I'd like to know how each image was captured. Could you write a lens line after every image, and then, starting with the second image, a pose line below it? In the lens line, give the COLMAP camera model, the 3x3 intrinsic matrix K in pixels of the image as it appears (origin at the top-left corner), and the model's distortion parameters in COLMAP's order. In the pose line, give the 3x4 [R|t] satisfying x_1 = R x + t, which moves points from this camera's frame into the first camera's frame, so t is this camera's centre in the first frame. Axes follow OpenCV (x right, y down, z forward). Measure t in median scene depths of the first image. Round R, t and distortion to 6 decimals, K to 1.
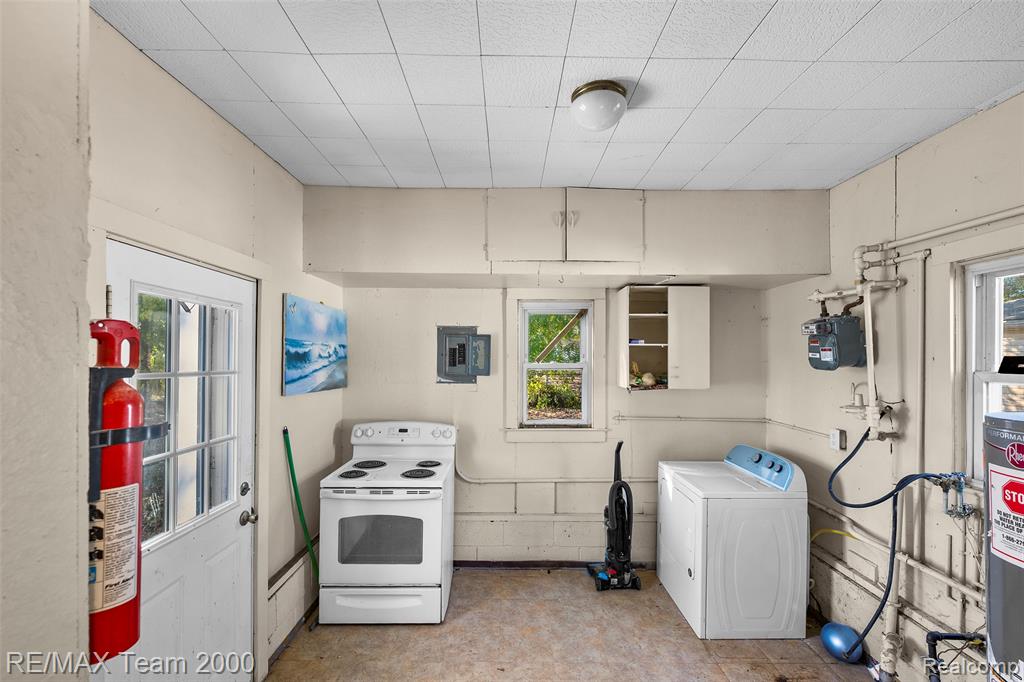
lens RADIAL K [[441.5, 0, 511.8], [0, 441.5, 351.5], [0, 0, 1]] dist [0.000470, -0.000005]
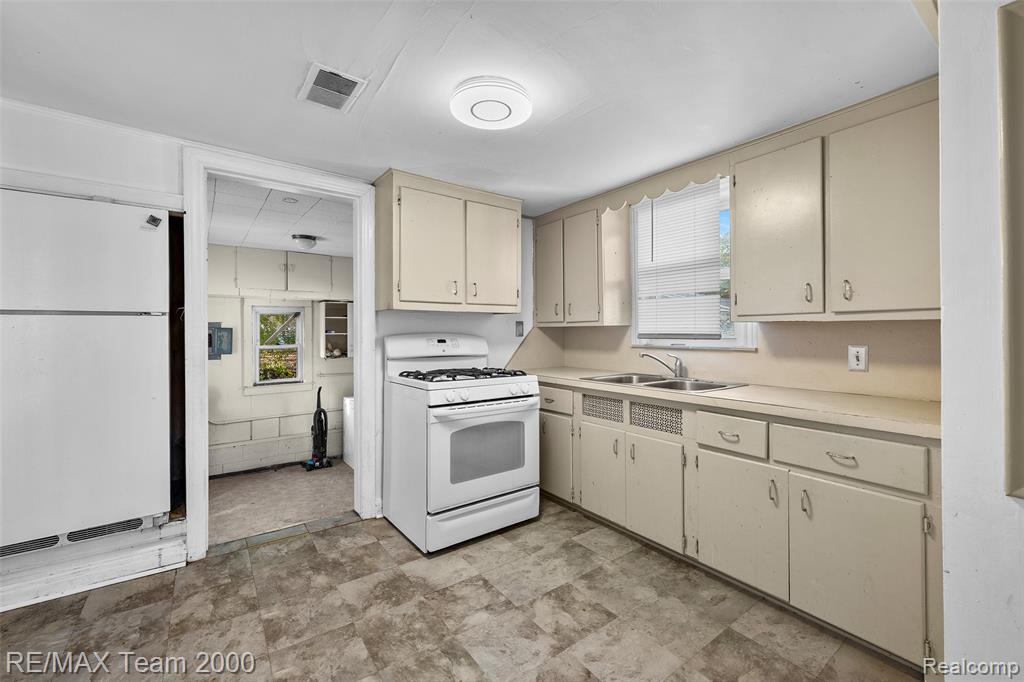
lens RADIAL K [[427.9, 0, 510.5], [0, 427.9, 330.0], [0, 0, 1]] dist [0.000365, 0.000006]
pose [[0.810183, -0.005748, 0.586148, -0.143973], [0.004219, 0.999983, 0.003975, -0.034284], [-0.586161, -0.000747, 0.810194, -0.843456]]
